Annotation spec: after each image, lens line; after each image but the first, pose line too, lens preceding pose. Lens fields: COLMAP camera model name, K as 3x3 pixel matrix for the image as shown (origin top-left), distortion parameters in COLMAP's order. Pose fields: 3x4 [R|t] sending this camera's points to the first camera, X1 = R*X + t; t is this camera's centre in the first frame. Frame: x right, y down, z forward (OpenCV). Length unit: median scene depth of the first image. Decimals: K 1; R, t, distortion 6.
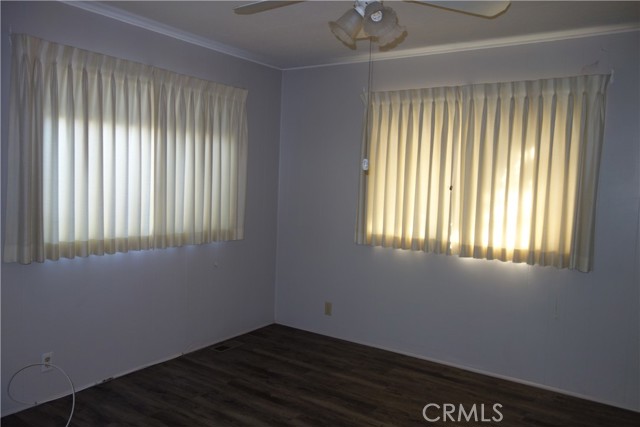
lens RADIAL K [[506.2, 0, 320.0], [0, 506.2, 213.5], [0, 0, 1]] dist [0.011681, -0.004275]
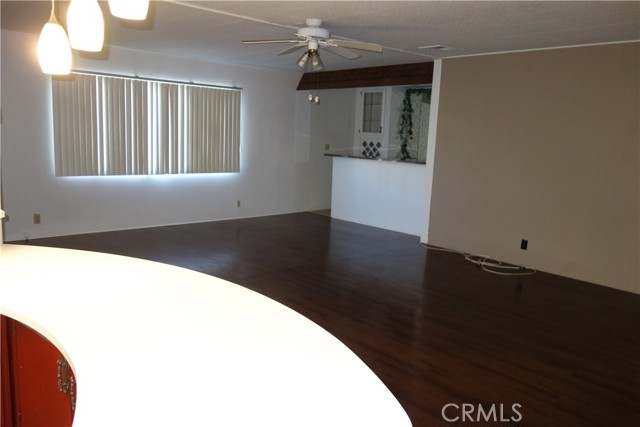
lens RADIAL K [[506.2, 0, 320.0], [0, 506.2, 213.5], [0, 0, 1]] dist [0.011681, -0.004275]
pose [[0.969199, 0.050484, -0.241050, -0.181748], [-0.032451, 0.996409, 0.078205, 0.025194], [0.244132, -0.067974, 0.967357, -0.376012]]
